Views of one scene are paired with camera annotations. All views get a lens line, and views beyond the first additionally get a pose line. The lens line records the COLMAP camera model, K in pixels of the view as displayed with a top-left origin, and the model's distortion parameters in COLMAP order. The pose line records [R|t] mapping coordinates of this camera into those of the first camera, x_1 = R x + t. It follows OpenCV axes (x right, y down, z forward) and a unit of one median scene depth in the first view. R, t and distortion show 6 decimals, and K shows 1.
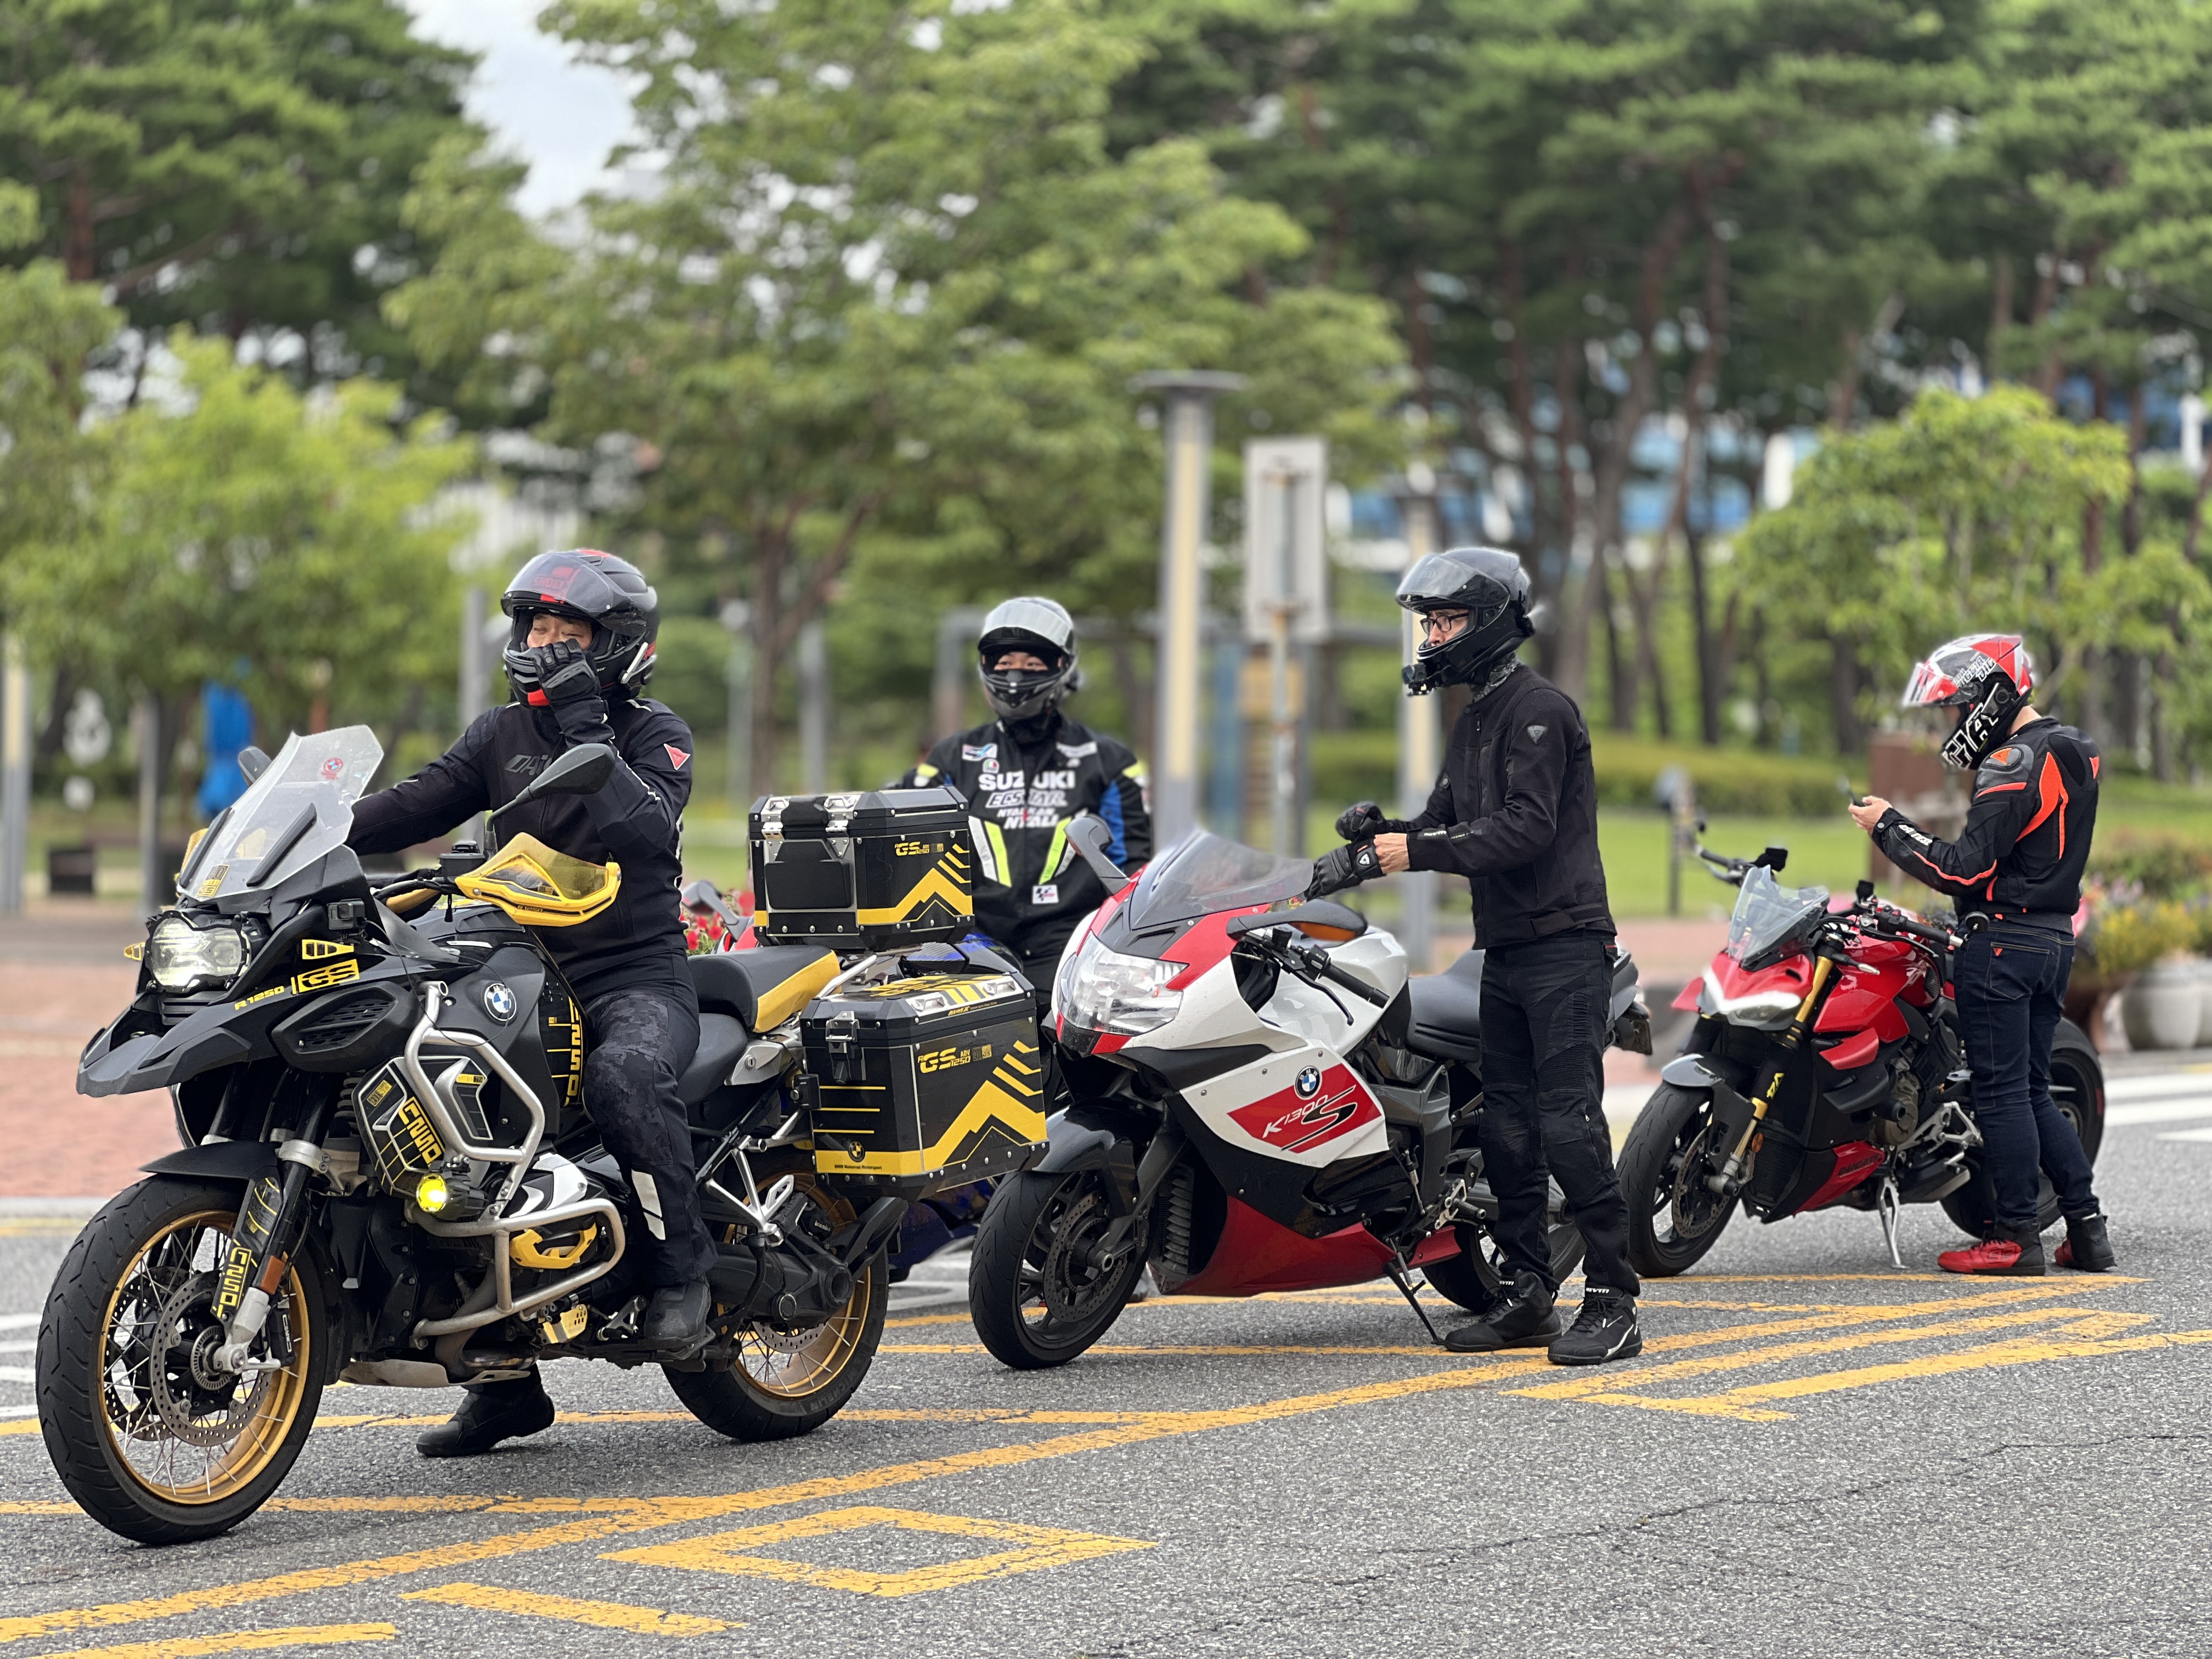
lens RADIAL K [[4828.4, 0, 1102.2], [0, 4828.4, 821.2], [0, 0, 1]] dist [0.227787, 0.000000]
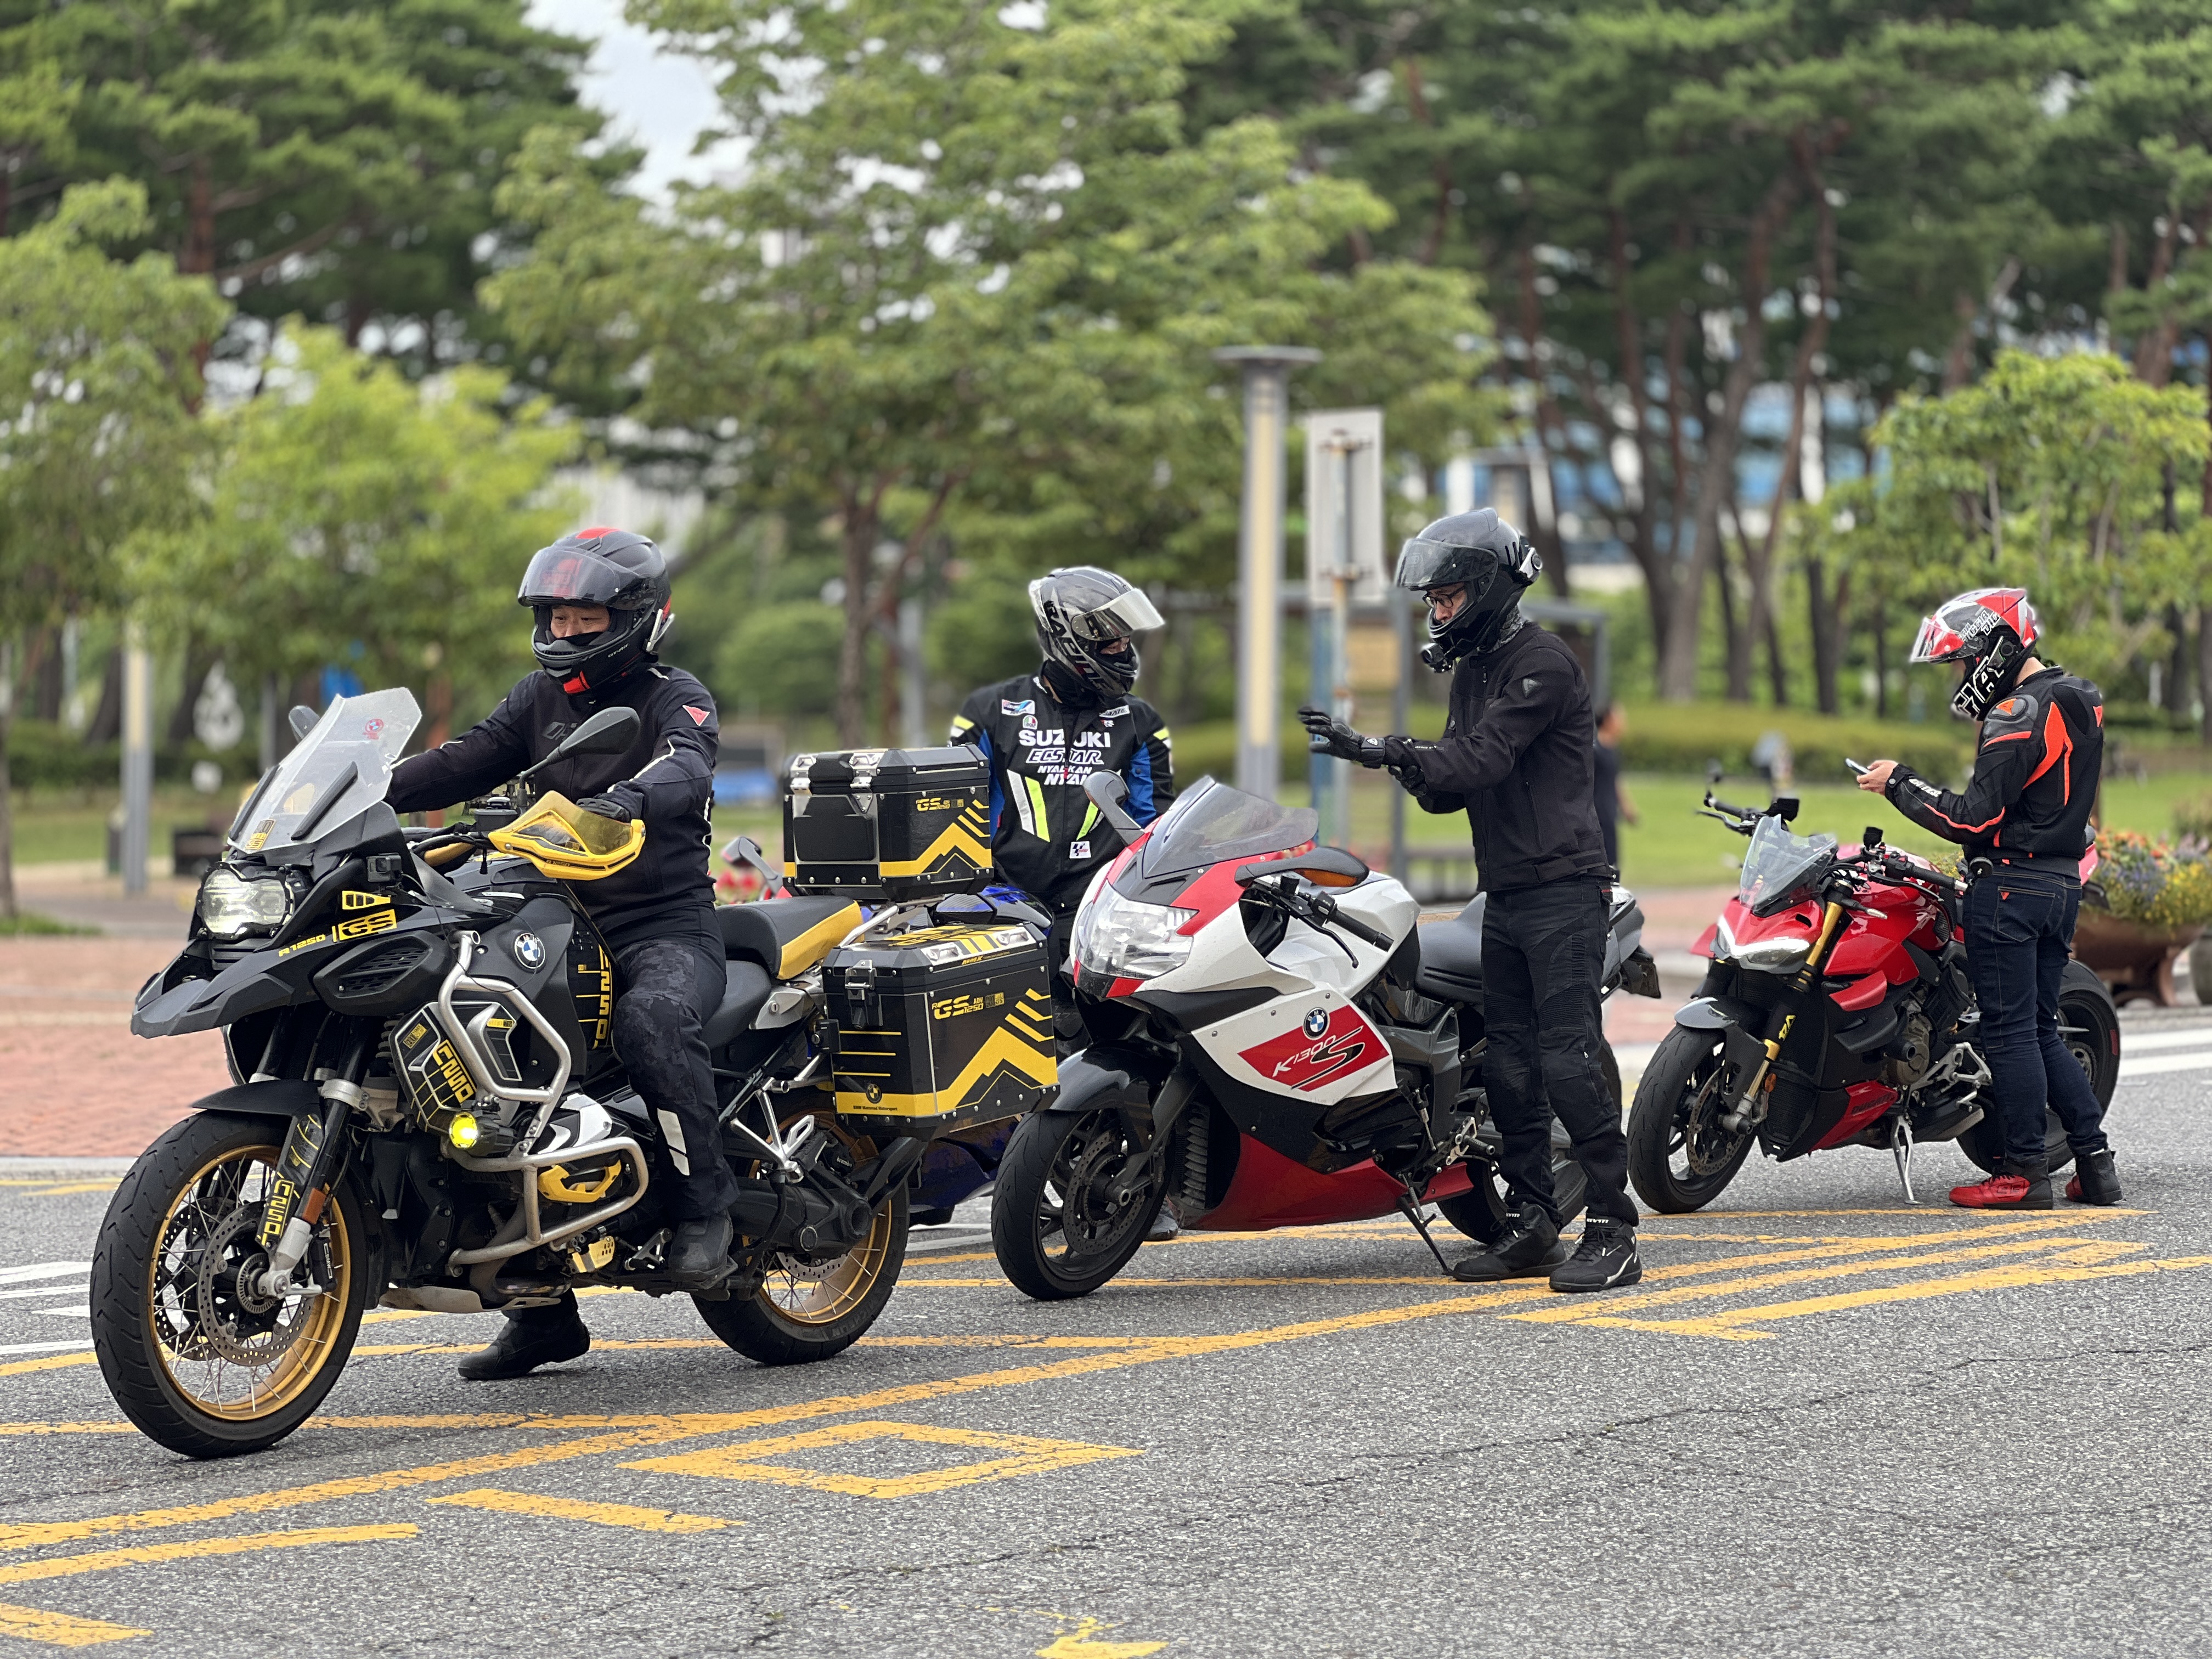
lens RADIAL K [[4828.4, 0, 1095.6], [0, 4828.4, 819.9], [0, 0, 1]] dist [0.227787, 0.000000]
pose [[0.999536, -0.010244, -0.028700, 0.021601], [0.010366, 0.999938, 0.004105, 0.004541], [0.028656, -0.004401, 0.999580, -0.037139]]
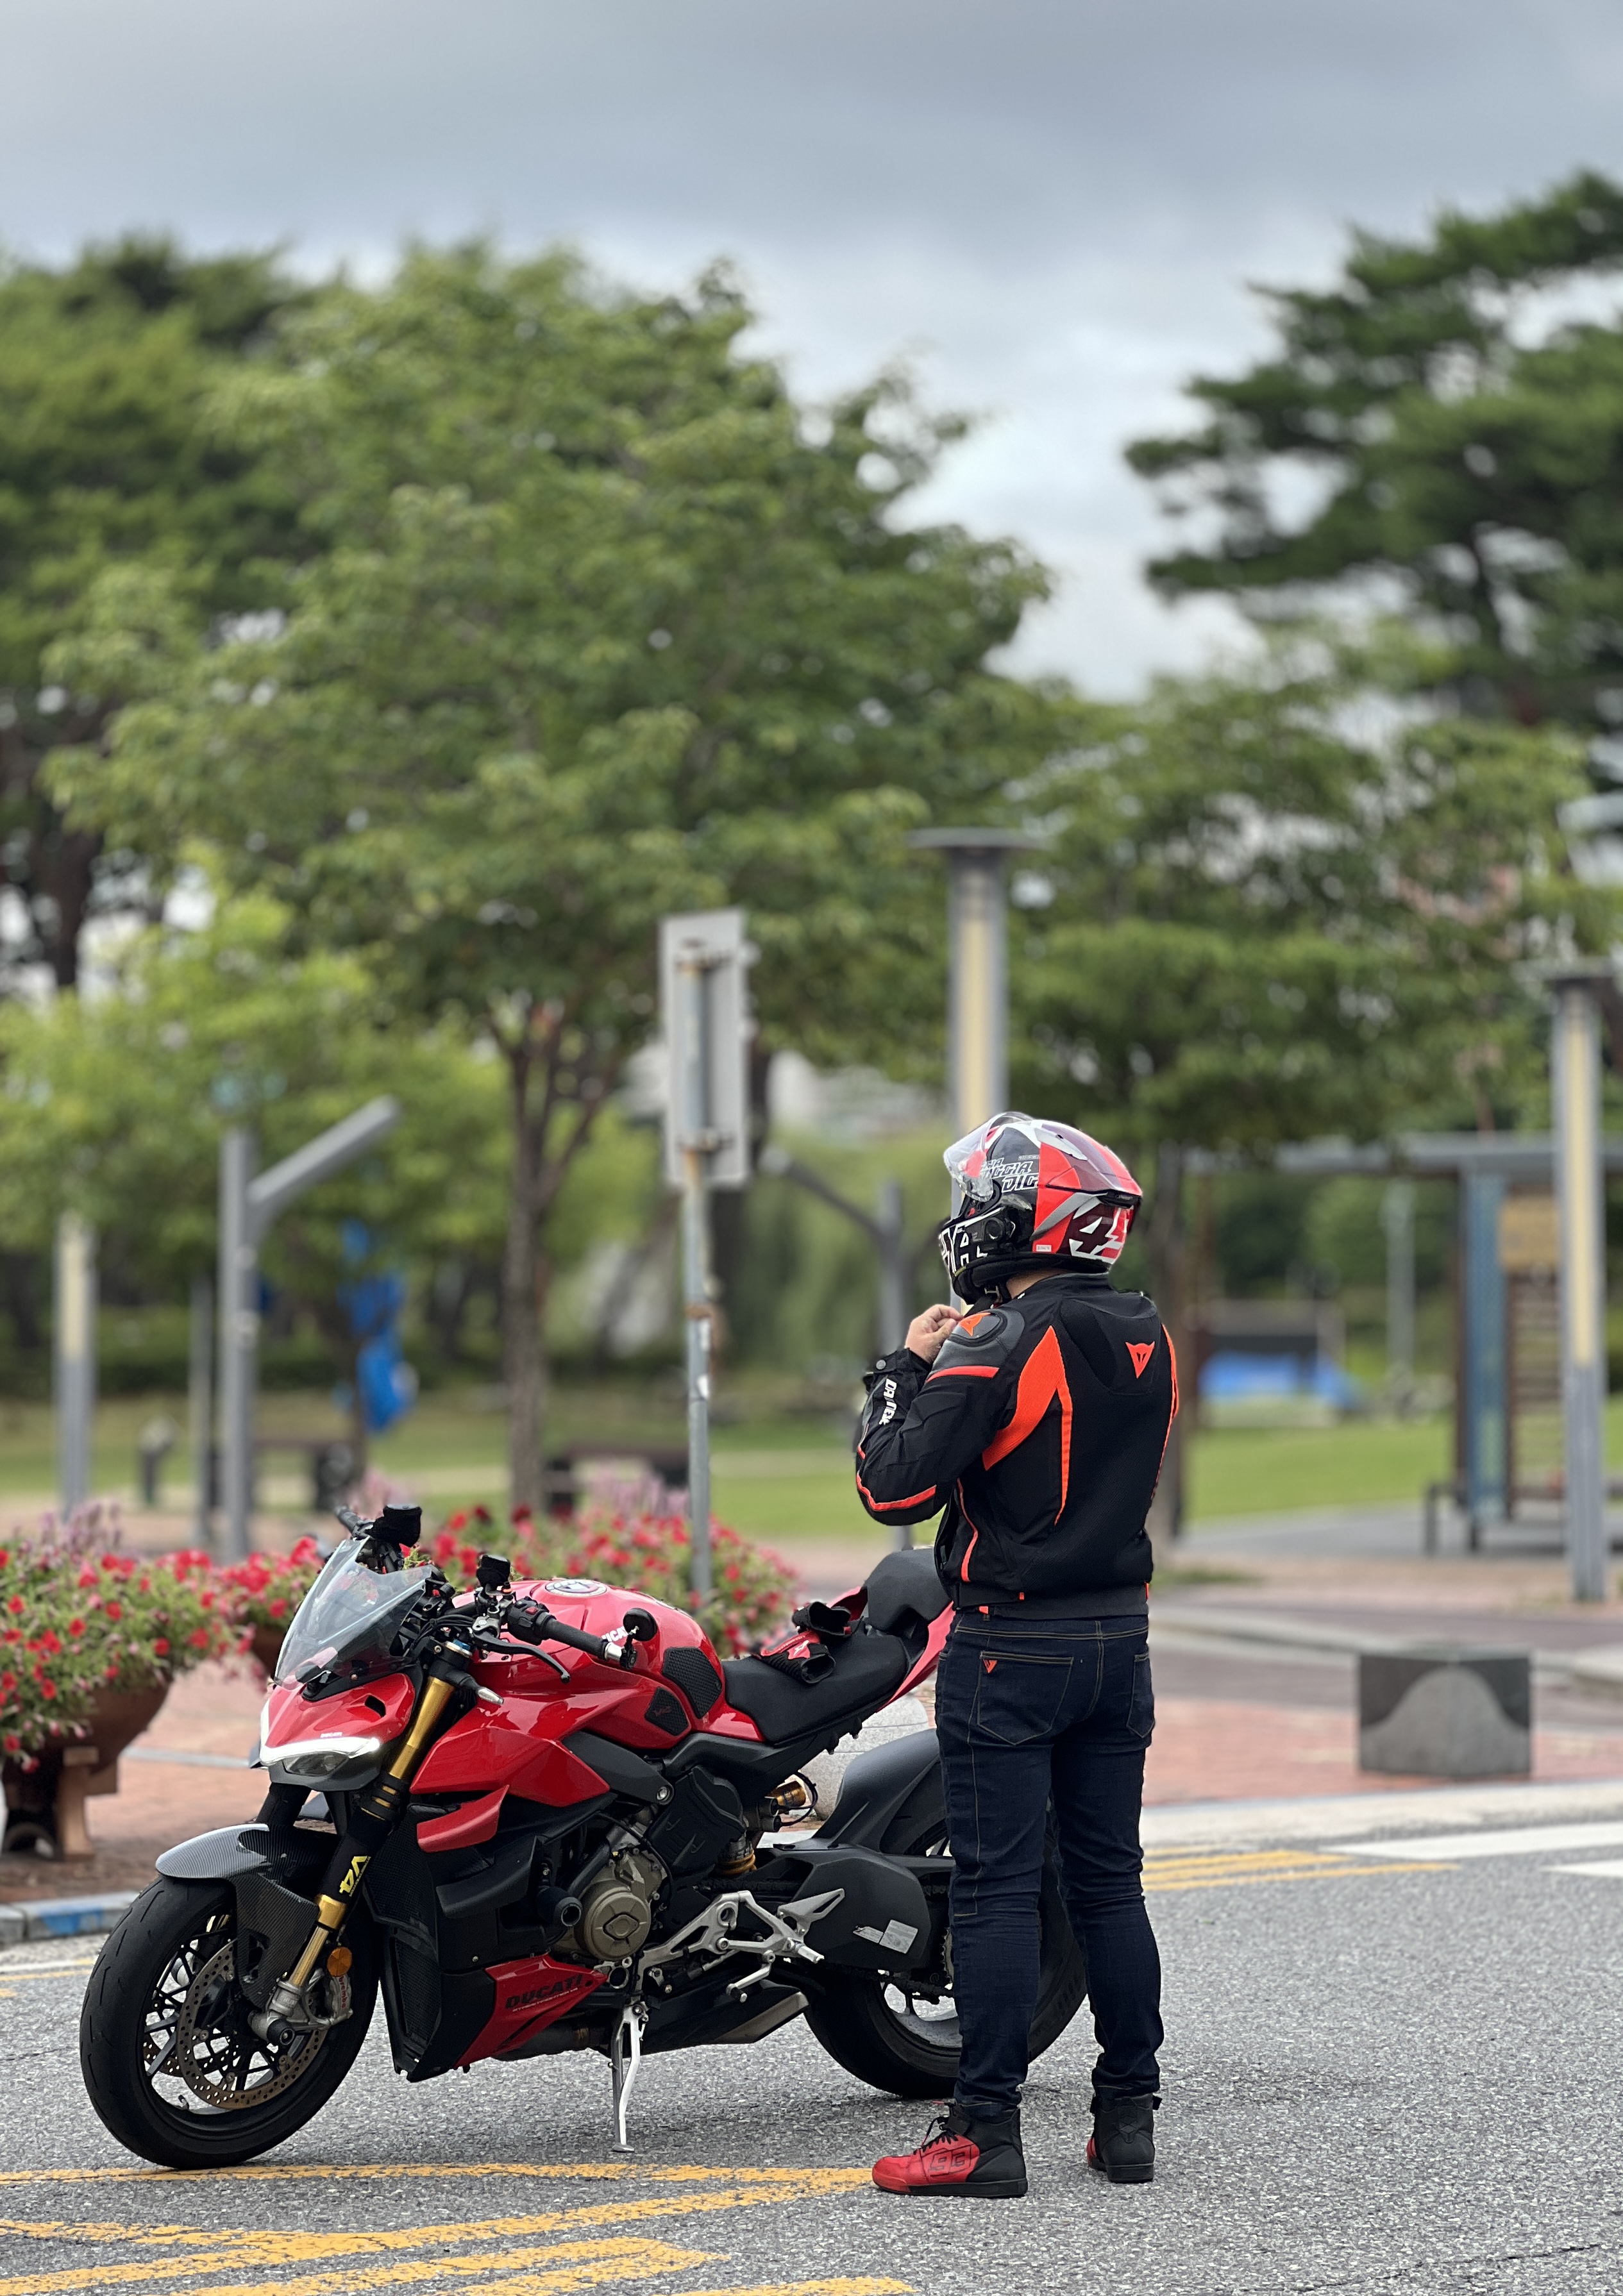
lens RADIAL K [[5734.4, 0, 812.8], [0, 5734.4, 1148.5], [0, 0, 1]] dist [0.078000, 0.000000]
pose [[0.981517, -0.020581, -0.190264, 0.347964], [0.012413, 0.998954, -0.044021, -0.008563], [0.190970, 0.040845, 0.980746, 0.247835]]
